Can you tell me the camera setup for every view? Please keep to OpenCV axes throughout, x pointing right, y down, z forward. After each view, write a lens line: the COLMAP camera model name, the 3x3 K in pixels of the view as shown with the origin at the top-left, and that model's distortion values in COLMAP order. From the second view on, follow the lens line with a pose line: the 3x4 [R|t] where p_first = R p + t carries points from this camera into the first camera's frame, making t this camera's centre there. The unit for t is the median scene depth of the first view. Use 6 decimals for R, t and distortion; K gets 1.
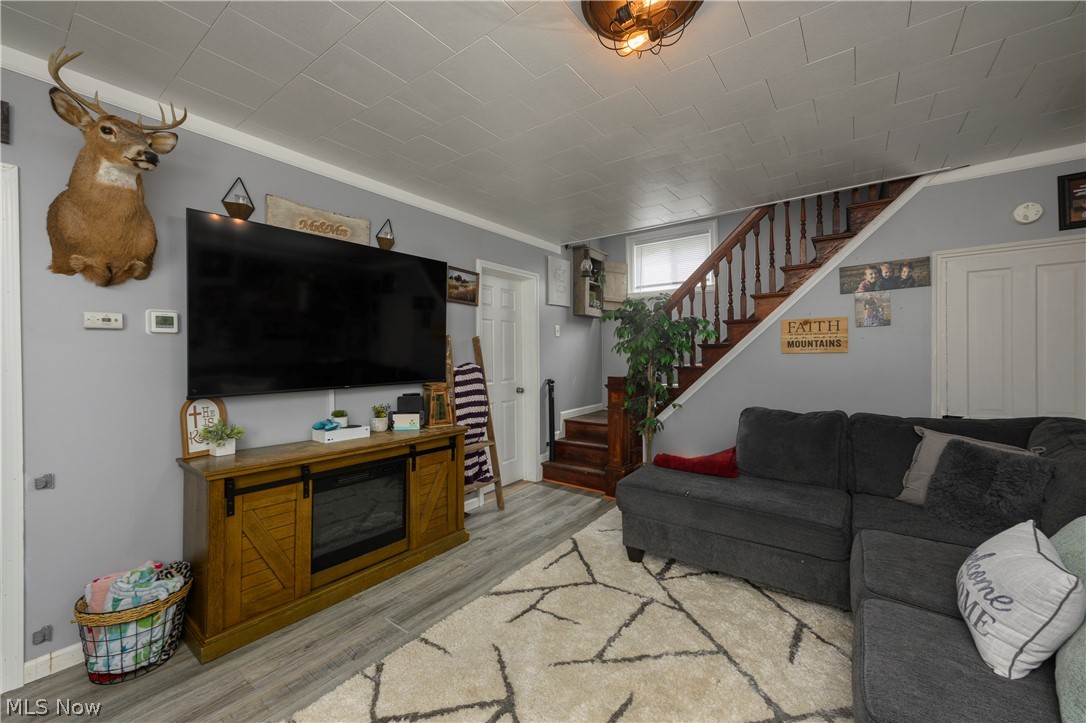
lens RADIAL K [[427.6, 0, 539.8], [0, 427.6, 356.7], [0, 0, 1]] dist [0.002884, 0.000208]
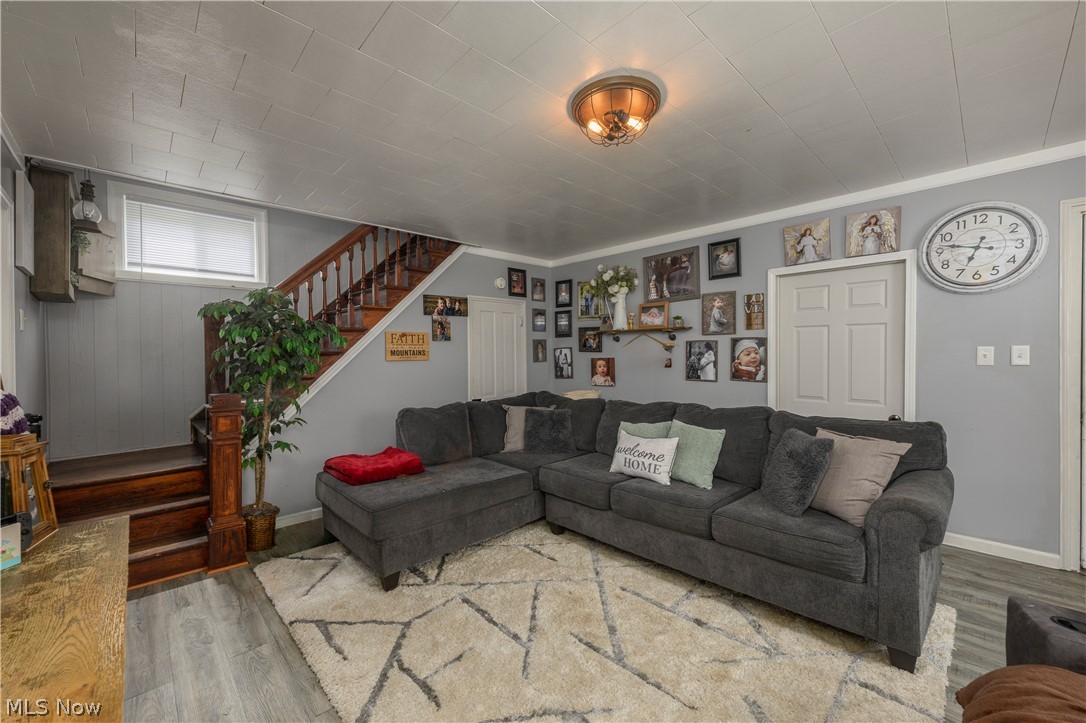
lens RADIAL K [[427.6, 0, 540.7], [0, 427.6, 357.1], [0, 0, 1]] dist [0.002884, 0.000208]
pose [[0.177709, 0.002302, 0.984080, -0.530865], [0.015349, 0.999869, -0.005111, -0.006451], [-0.983963, 0.016013, 0.177651, 0.439092]]
